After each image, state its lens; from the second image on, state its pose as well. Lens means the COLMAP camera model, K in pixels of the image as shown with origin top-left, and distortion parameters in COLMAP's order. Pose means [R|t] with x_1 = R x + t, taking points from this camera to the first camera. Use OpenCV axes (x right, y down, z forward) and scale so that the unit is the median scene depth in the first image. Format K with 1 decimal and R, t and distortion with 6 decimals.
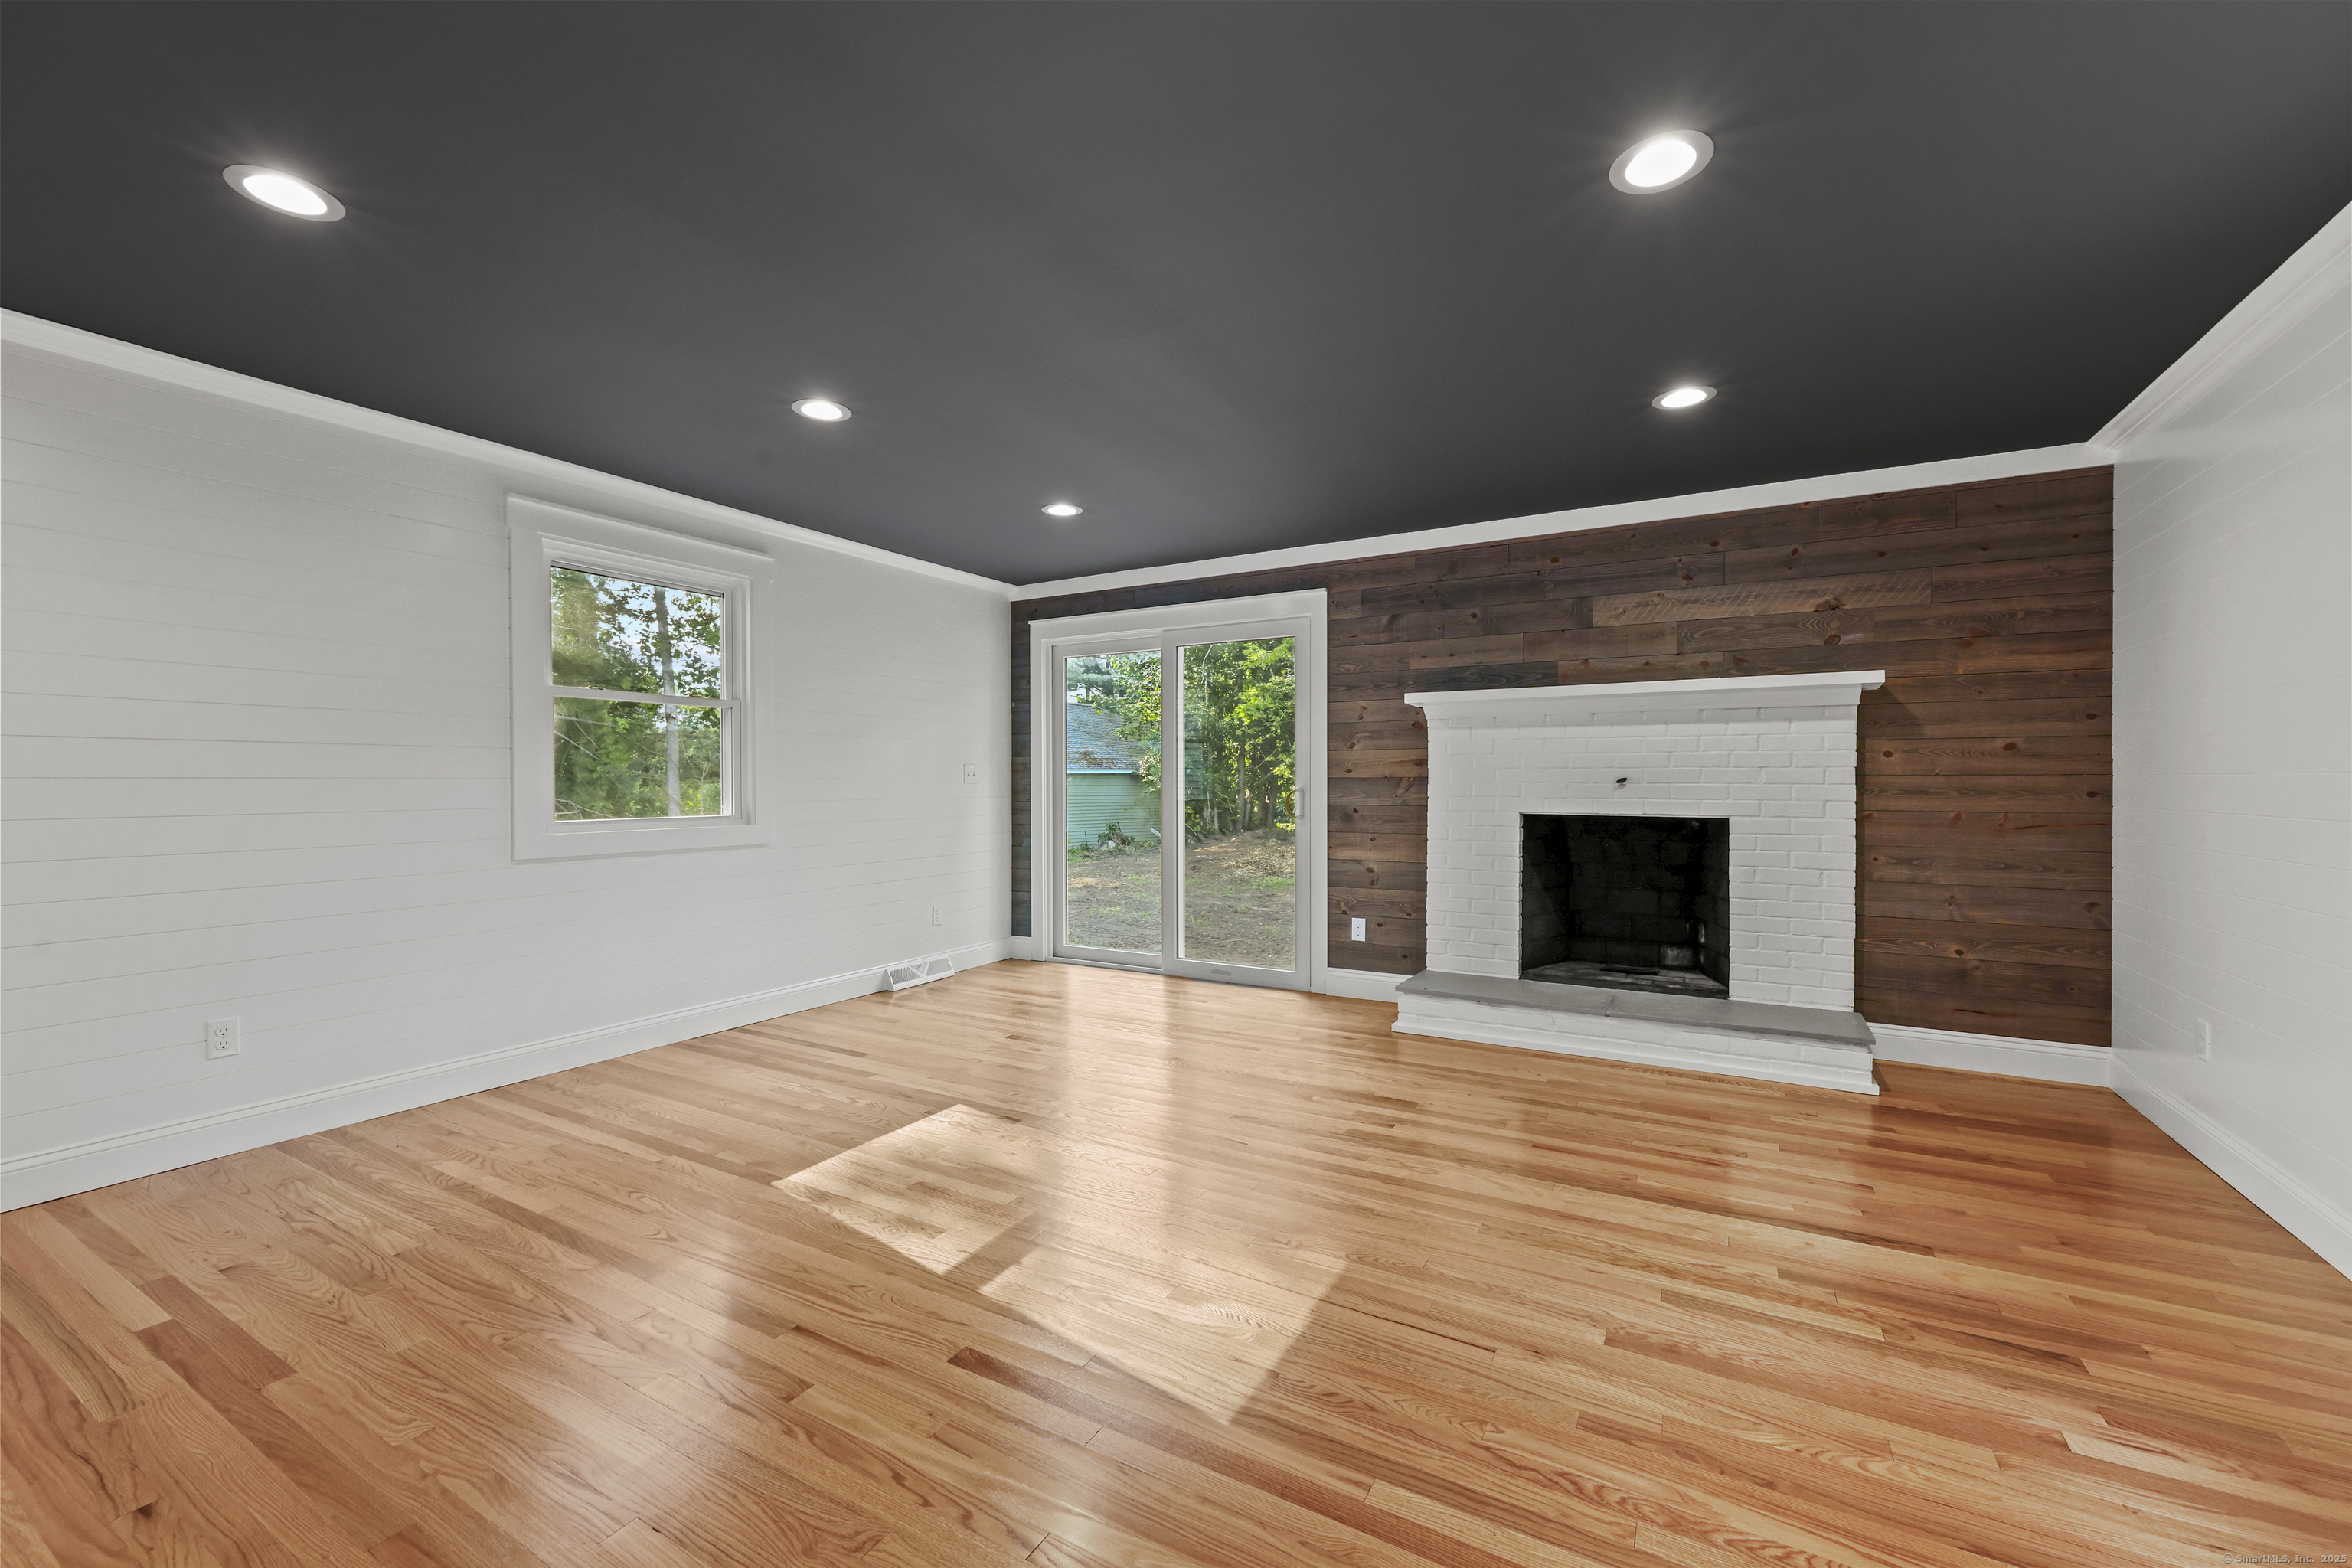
lens RADIAL K [[946.1, 0, 1184.2], [0, 946.1, 783.0], [0, 0, 1]] dist [0.001499, 0.000185]
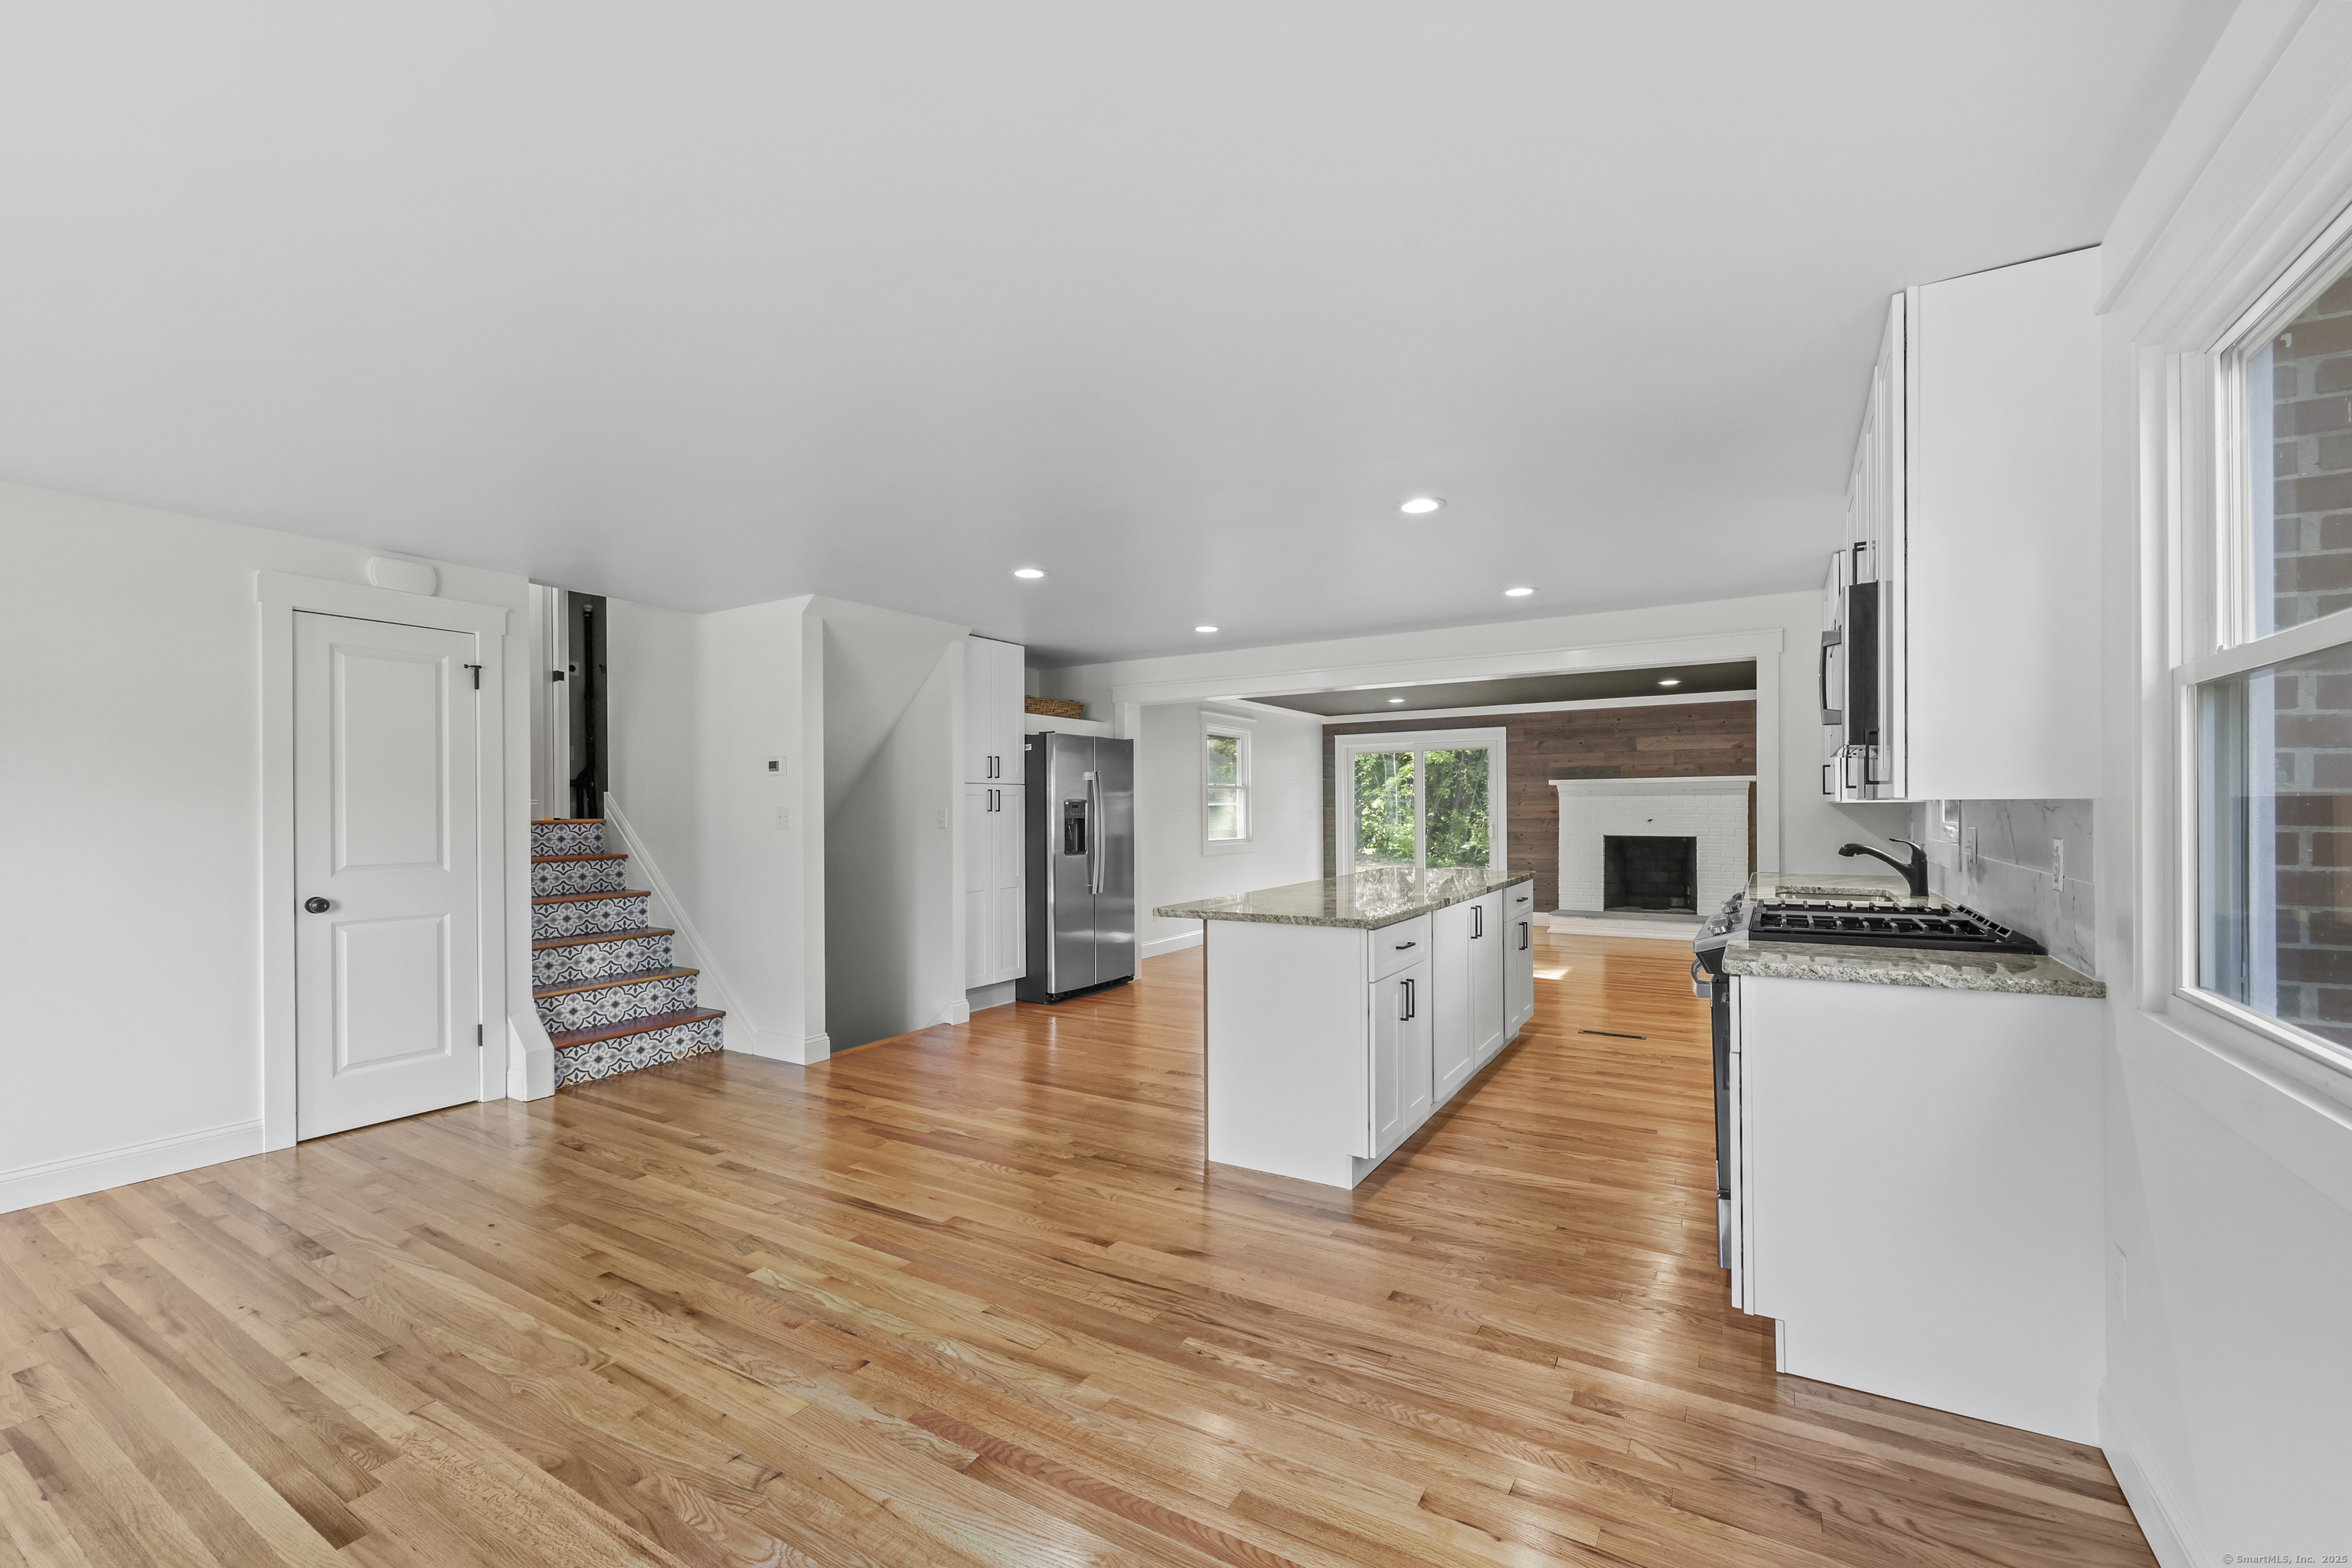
lens RADIAL K [[972.4, 0, 1197.3], [0, 972.4, 809.3], [0, 0, 1]] dist [0.000808, 0.000126]
pose [[0.999820, -0.006986, -0.017616, -0.590284], [0.006932, 0.999971, -0.003120, -0.029647], [0.017638, 0.002998, 0.999840, -1.372032]]
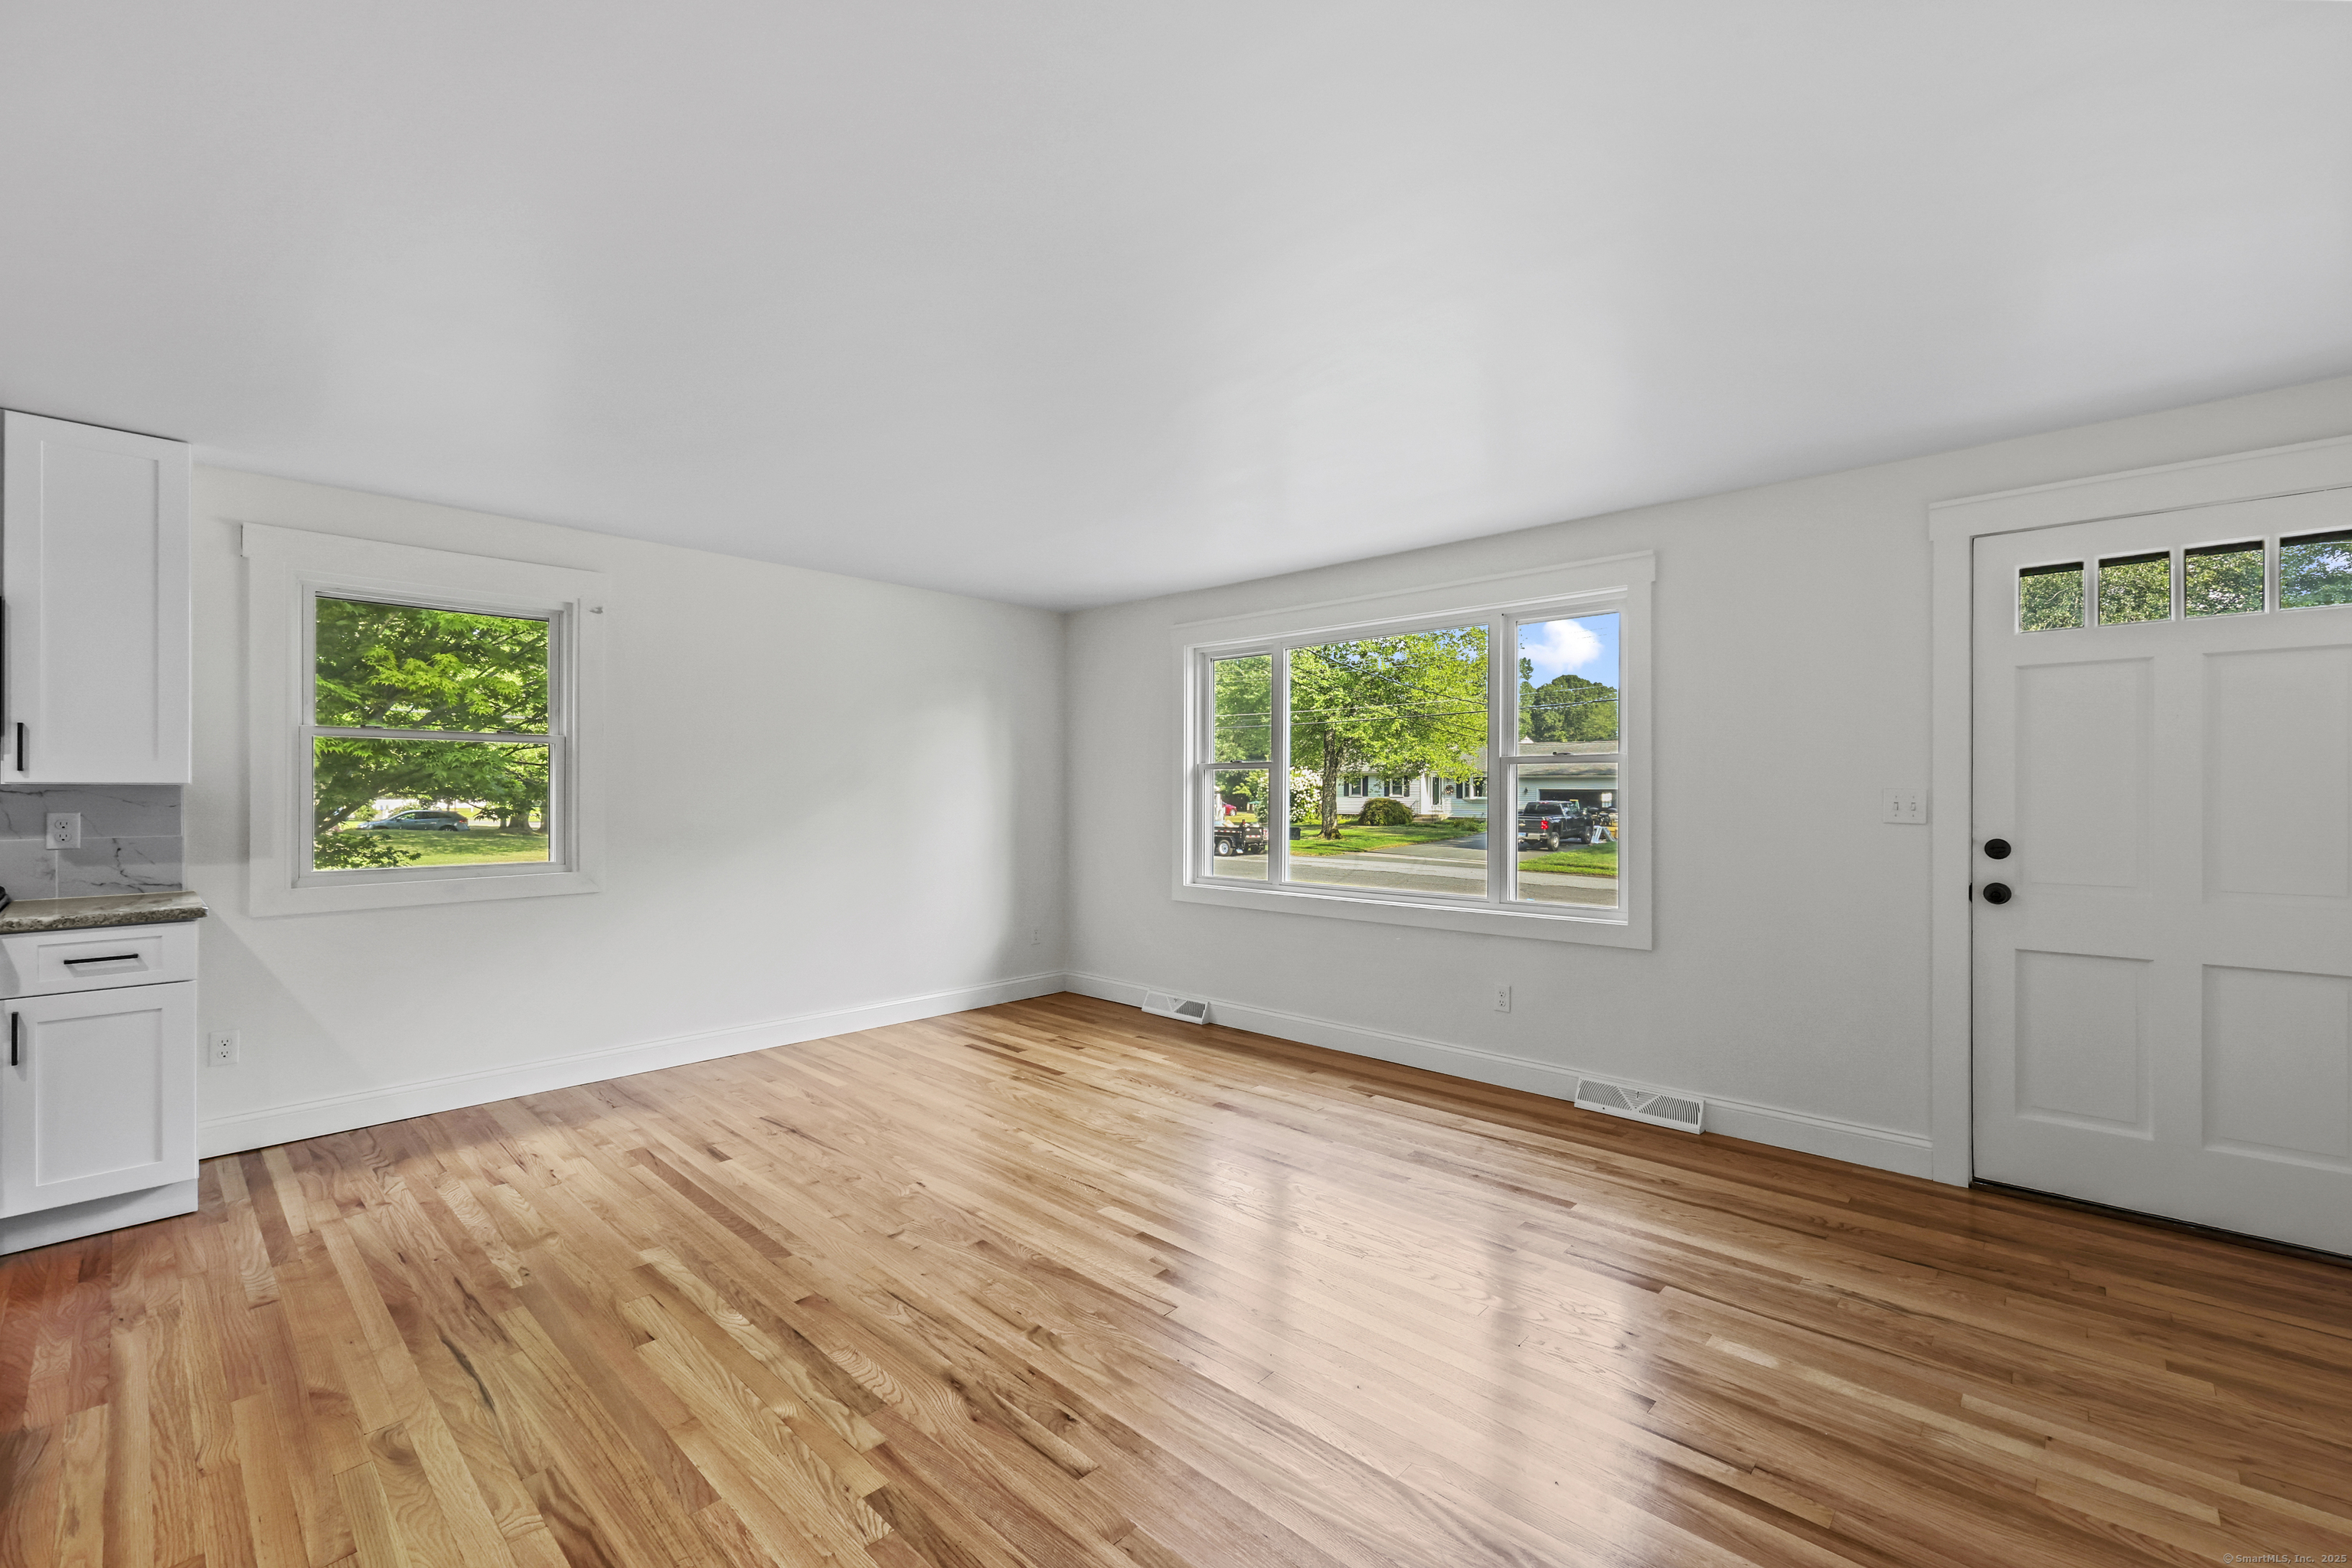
lens RADIAL K [[984.6, 0, 1193.1], [0, 984.6, 789.2], [0, 0, 1]] dist [0.000546, 0.000328]
pose [[-0.974796, -0.000600, 0.223099, -1.166863], [0.000940, 0.999976, 0.006794, -0.034120], [-0.223097, 0.006833, -0.974772, -0.273875]]
